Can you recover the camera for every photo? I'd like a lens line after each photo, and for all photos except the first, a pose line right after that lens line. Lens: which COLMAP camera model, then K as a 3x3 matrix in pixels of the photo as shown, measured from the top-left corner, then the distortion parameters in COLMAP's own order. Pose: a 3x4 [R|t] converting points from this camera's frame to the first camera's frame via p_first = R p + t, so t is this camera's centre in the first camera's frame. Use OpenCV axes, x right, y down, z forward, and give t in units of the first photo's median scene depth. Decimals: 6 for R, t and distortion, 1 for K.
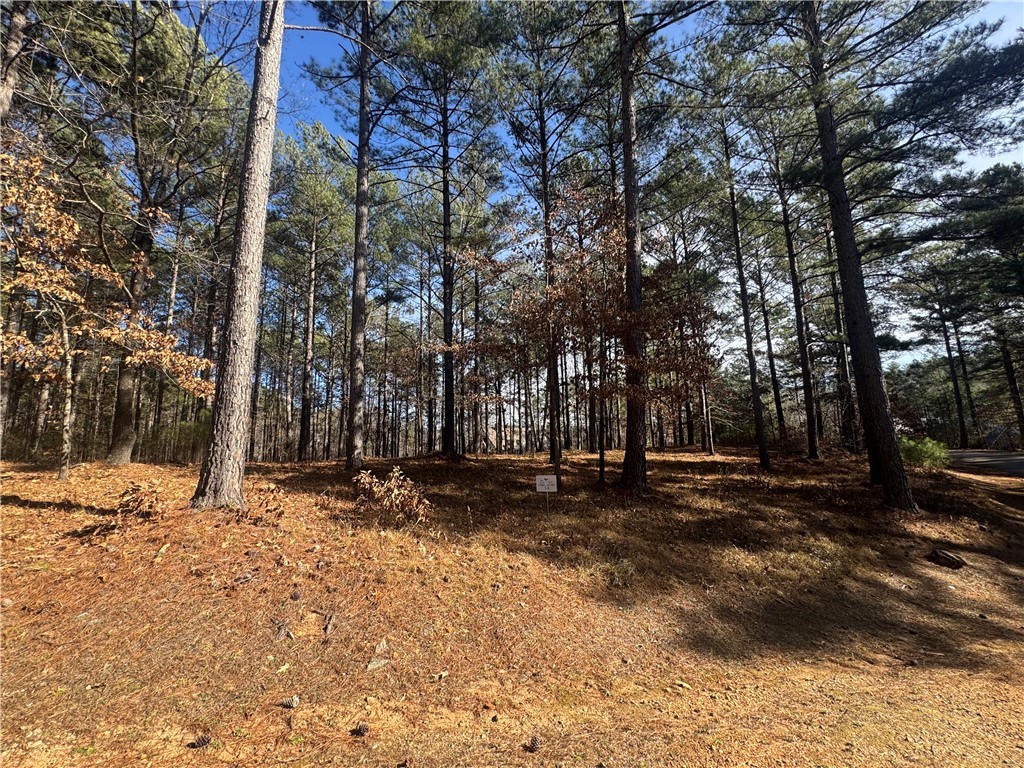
lens RADIAL K [[406.5, 0, 517.7], [0, 406.5, 390.5], [0, 0, 1]] dist [-0.002671, 0.000285]
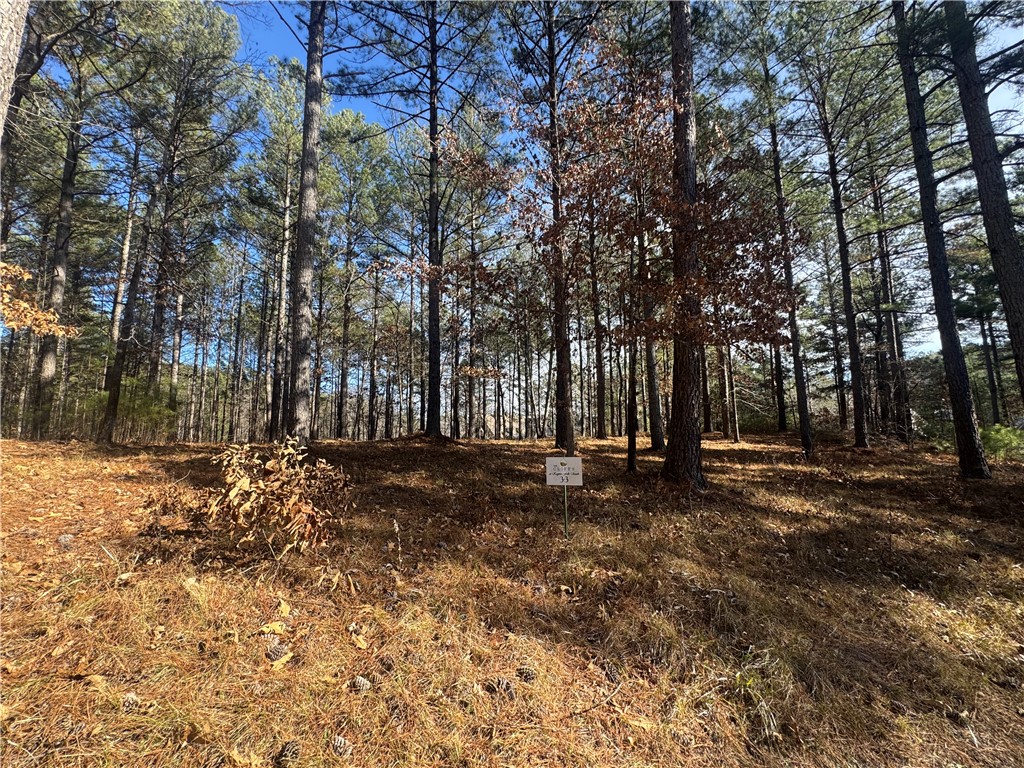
lens RADIAL K [[406.5, 0, 514.9], [0, 406.5, 384.1], [0, 0, 1]] dist [-0.002671, 0.000285]
pose [[0.999930, 0.009523, -0.007081, 0.001300], [-0.009455, 0.999909, 0.009666, 0.031308], [0.007173, -0.009599, 0.999928, 0.132454]]
